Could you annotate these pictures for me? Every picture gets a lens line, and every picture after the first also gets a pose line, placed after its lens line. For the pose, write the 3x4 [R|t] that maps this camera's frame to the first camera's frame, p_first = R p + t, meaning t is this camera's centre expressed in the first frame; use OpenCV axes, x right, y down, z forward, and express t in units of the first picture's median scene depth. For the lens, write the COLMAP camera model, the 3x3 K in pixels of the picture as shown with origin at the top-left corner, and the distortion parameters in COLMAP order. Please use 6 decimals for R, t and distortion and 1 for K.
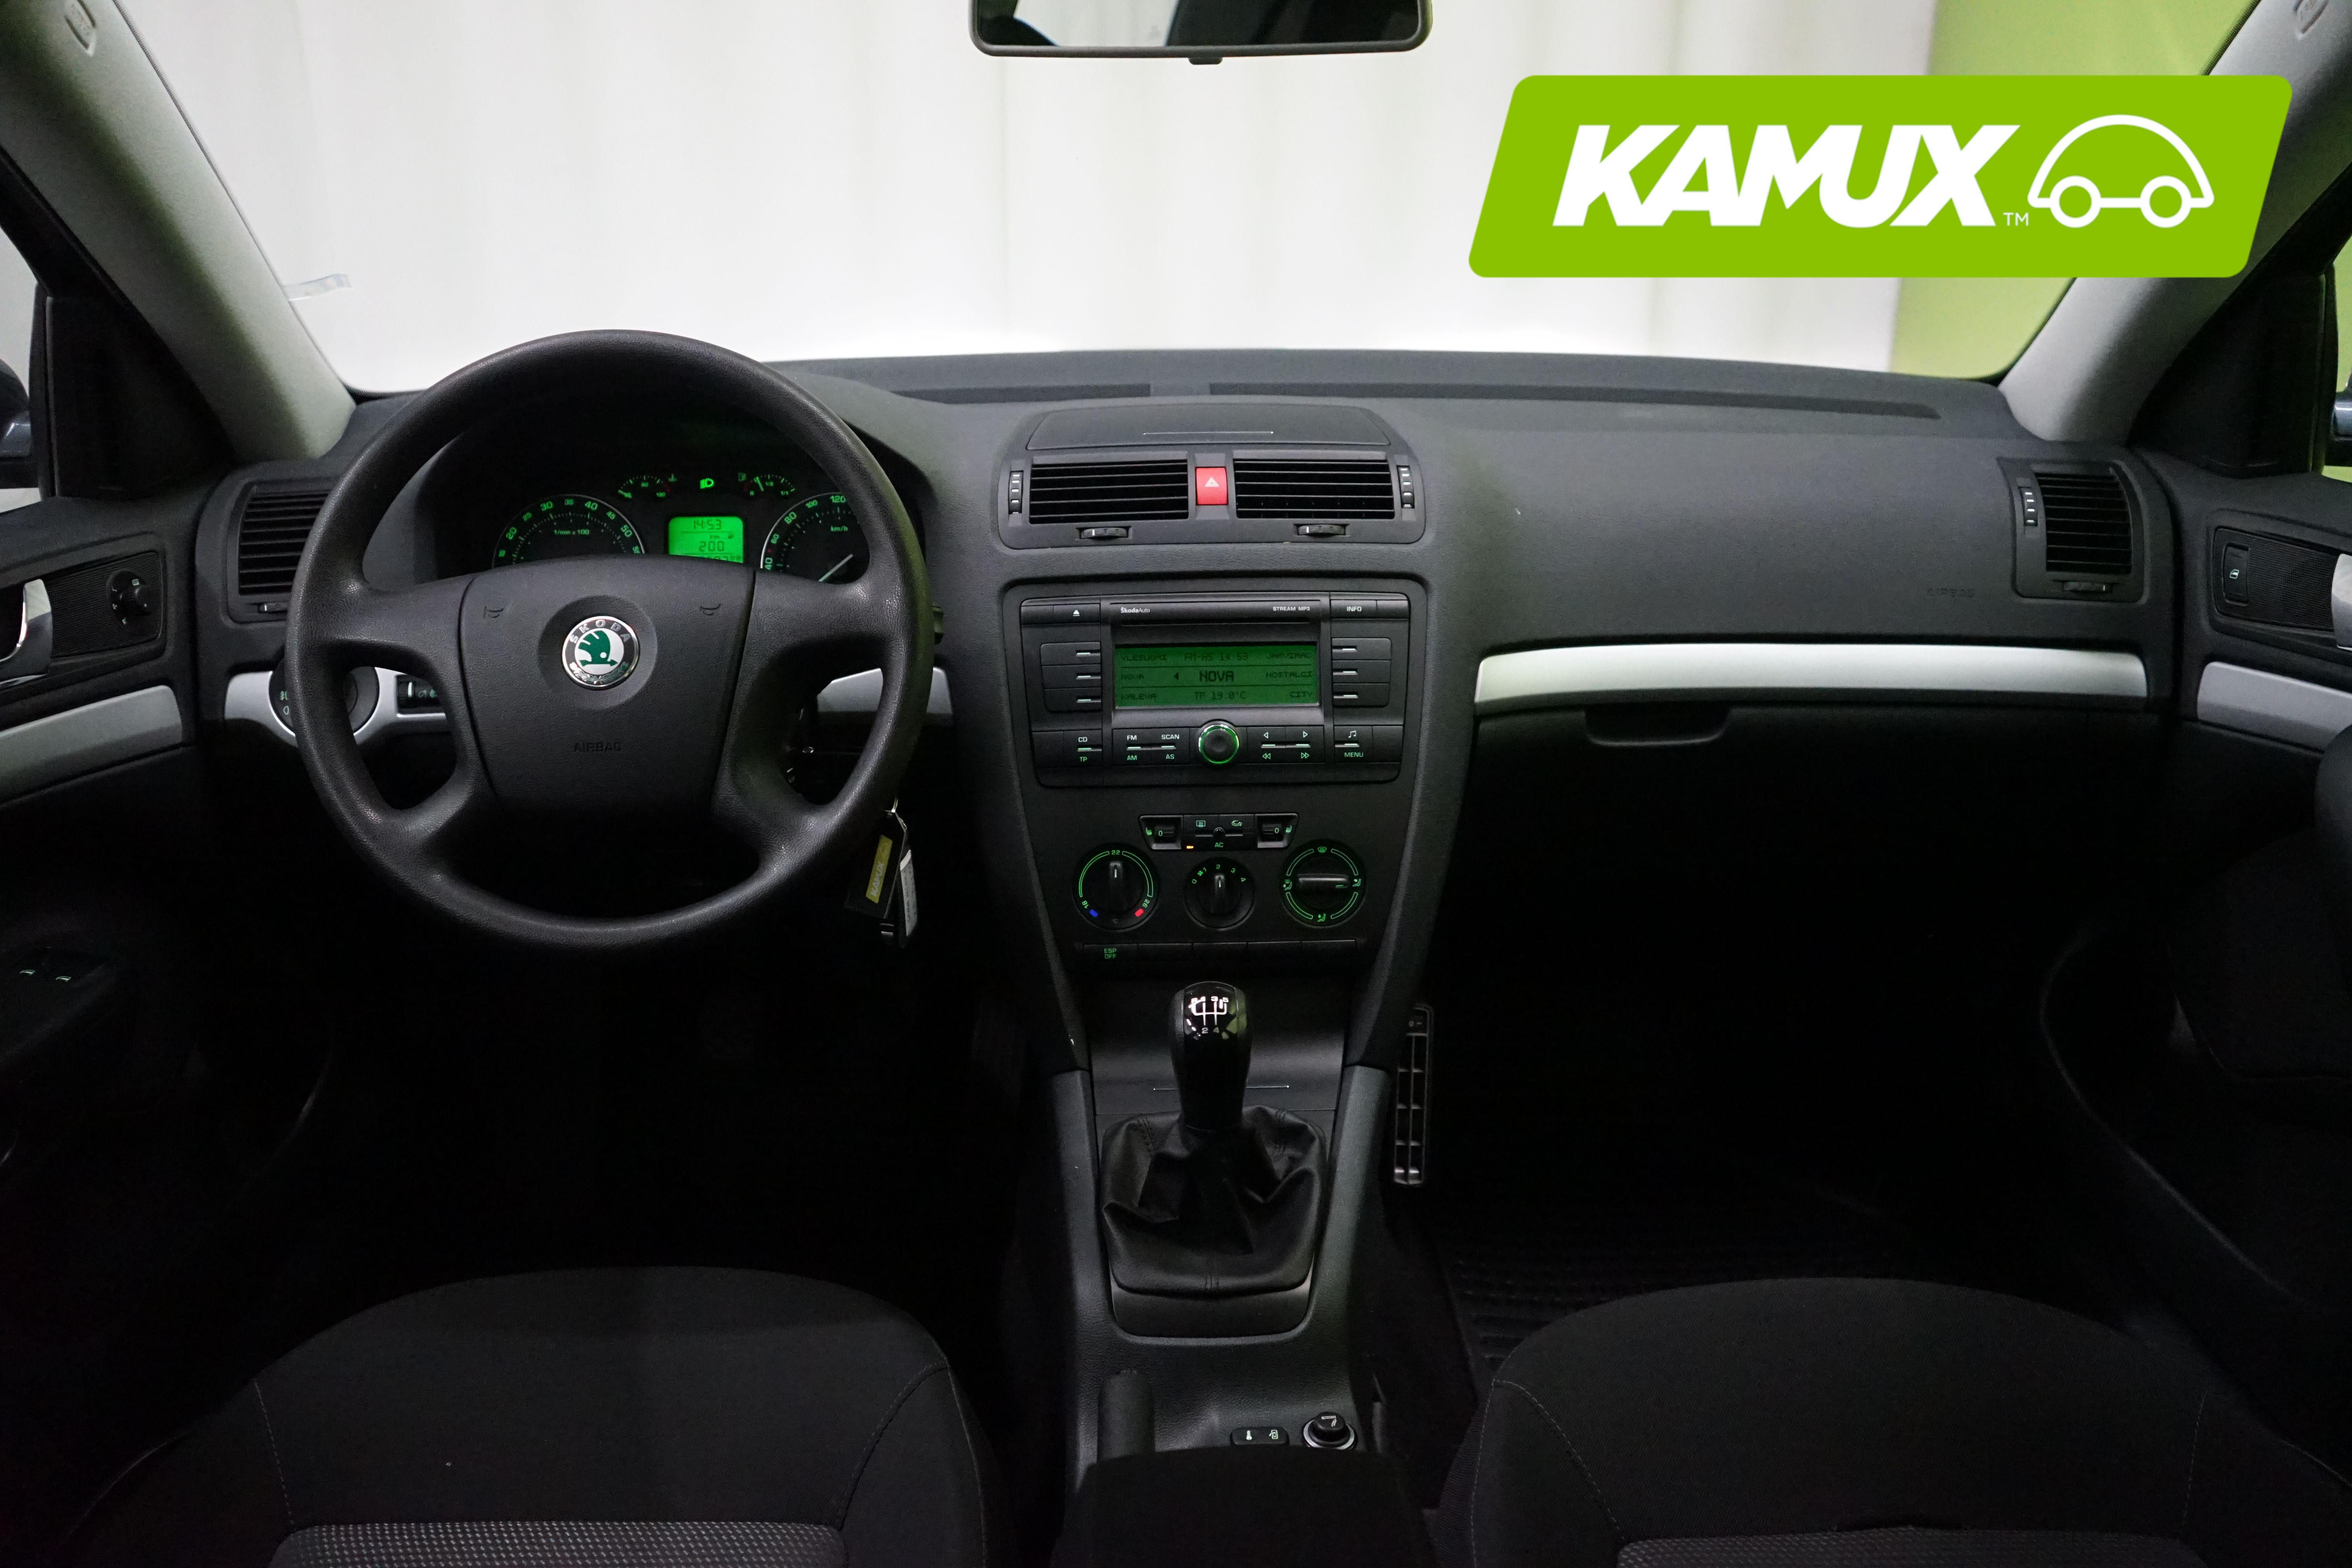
lens RADIAL K [[1879.0, 0, 1176.8], [0, 1879.0, 784.6], [0, 0, 1]] dist [0.007904, -0.001040]
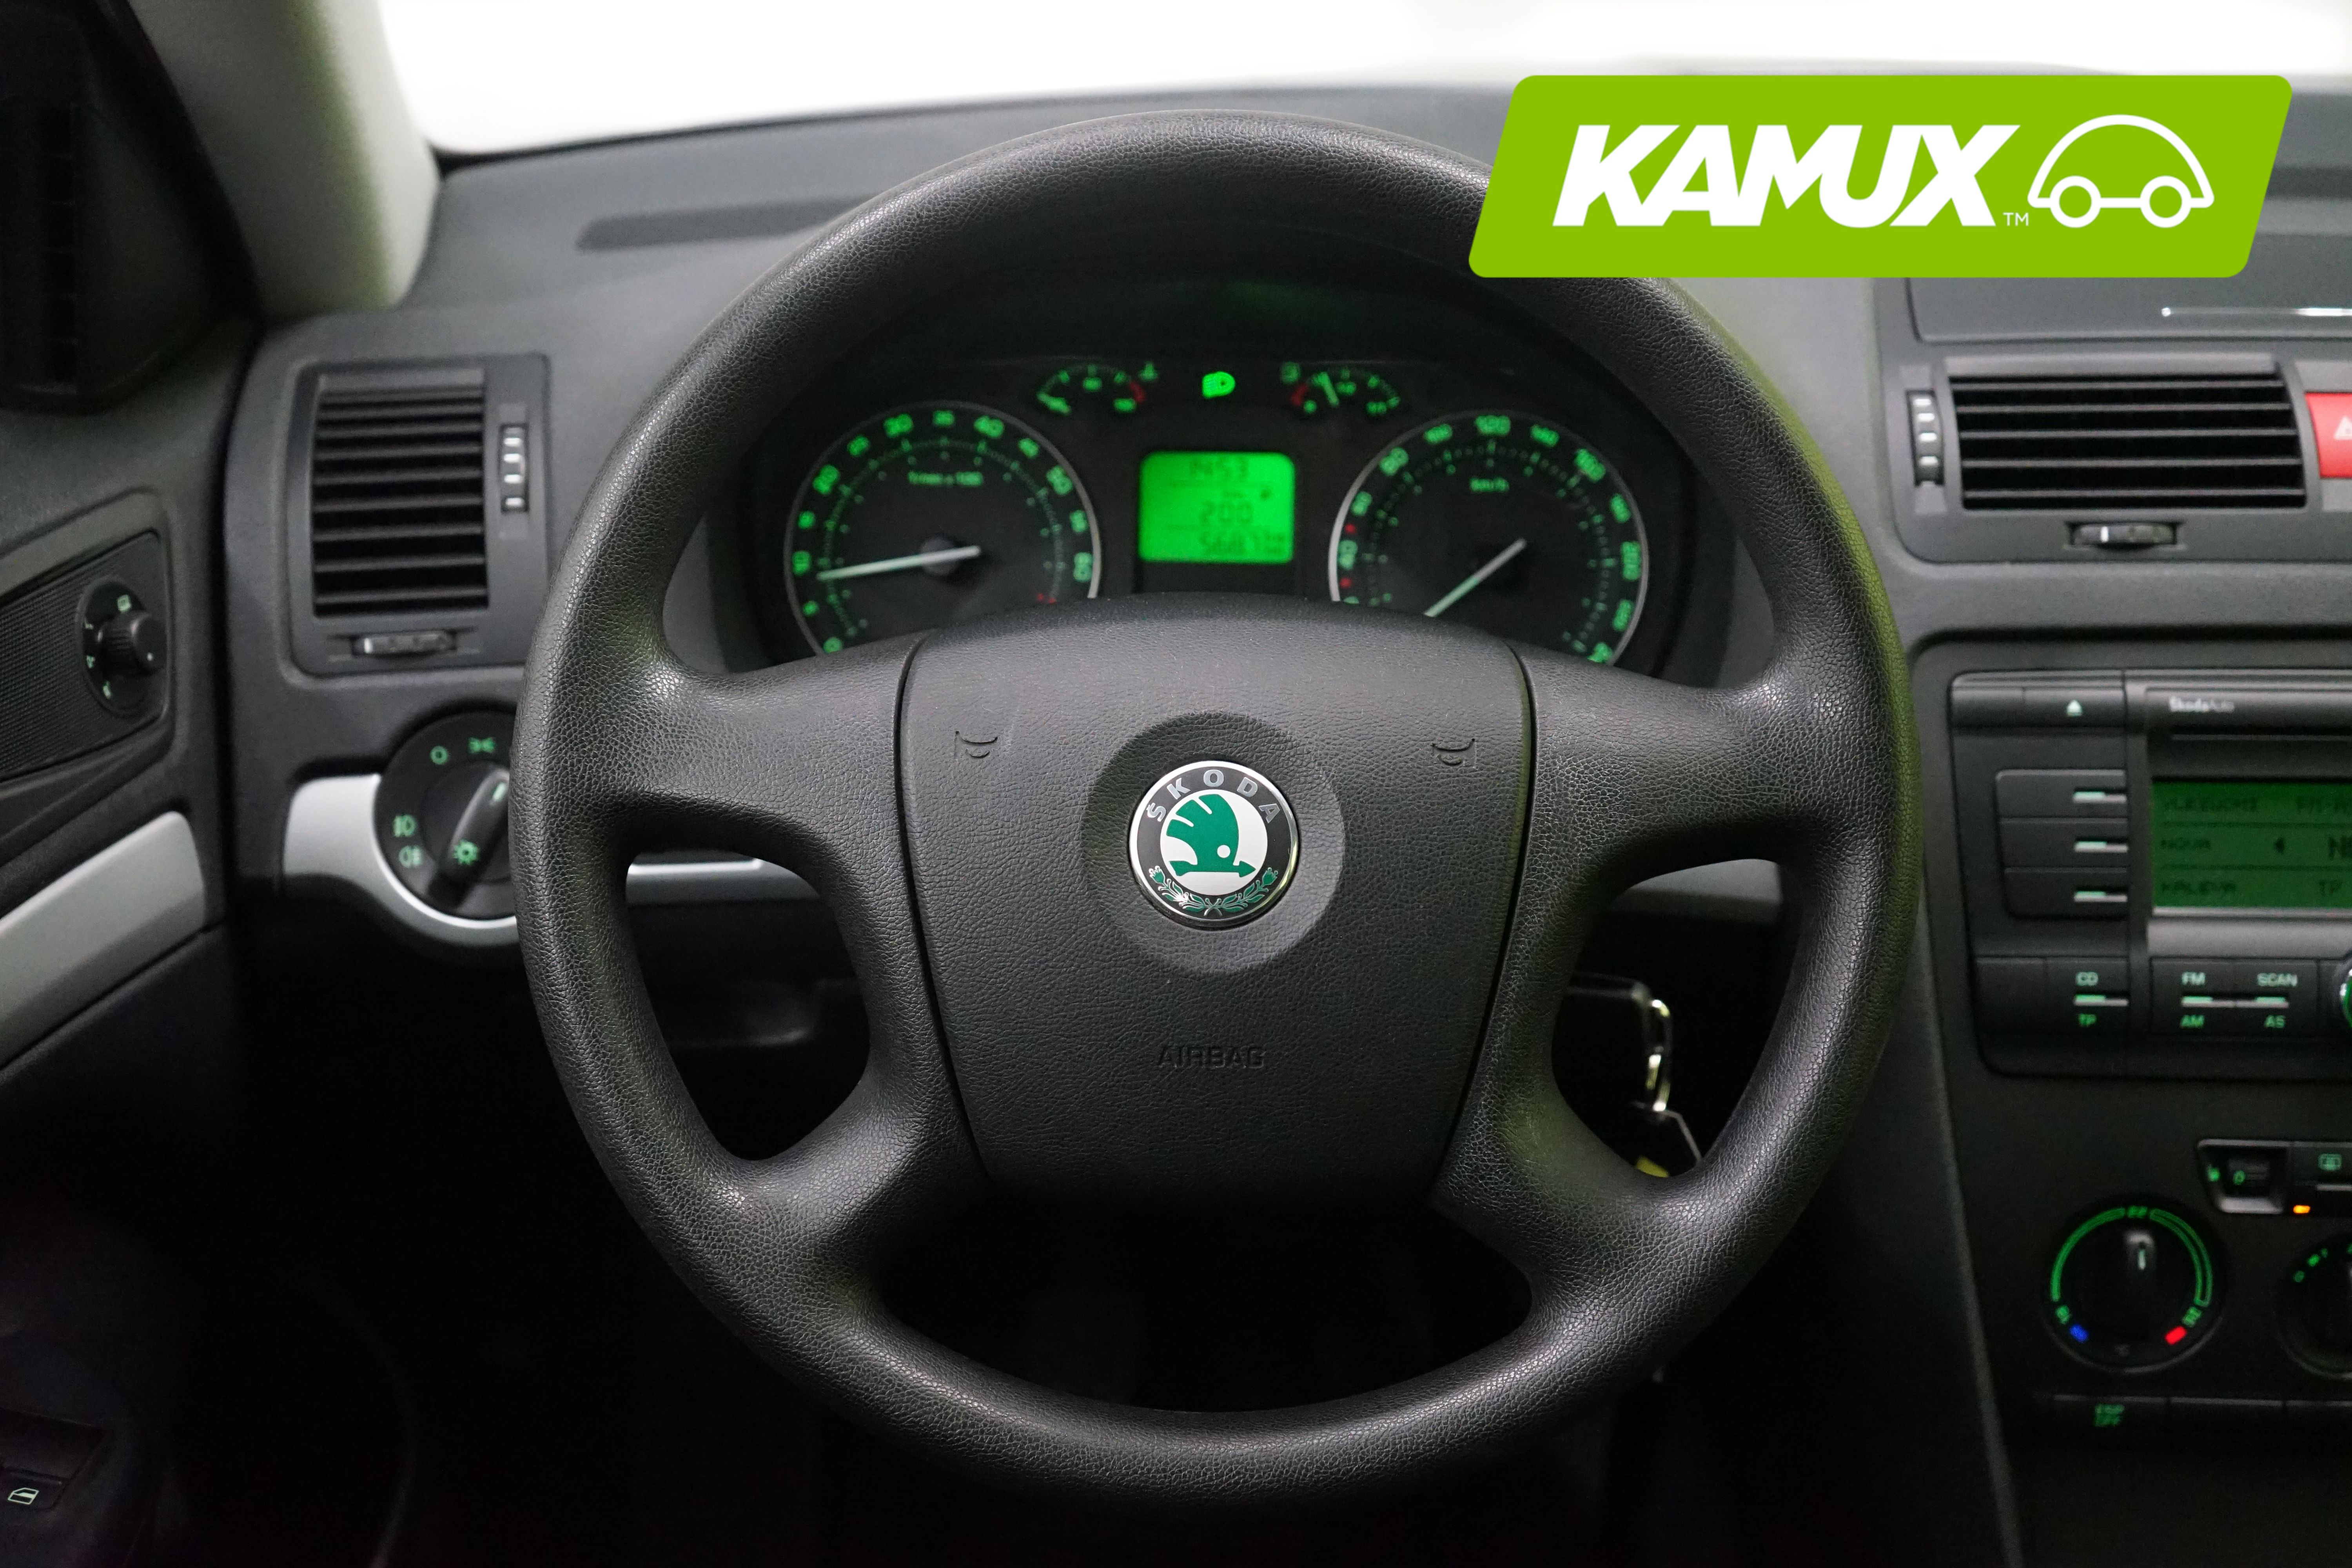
lens RADIAL K [[2813.7, 0, 1174.8], [0, 2813.7, 785.1], [0, 0, 1]] dist [0.032207, 0.000000]
pose [[0.999333, 0.027345, -0.024220, -0.261384], [-0.025785, 0.997709, 0.062551, -0.110216], [0.025875, -0.061885, 0.997748, 0.282588]]
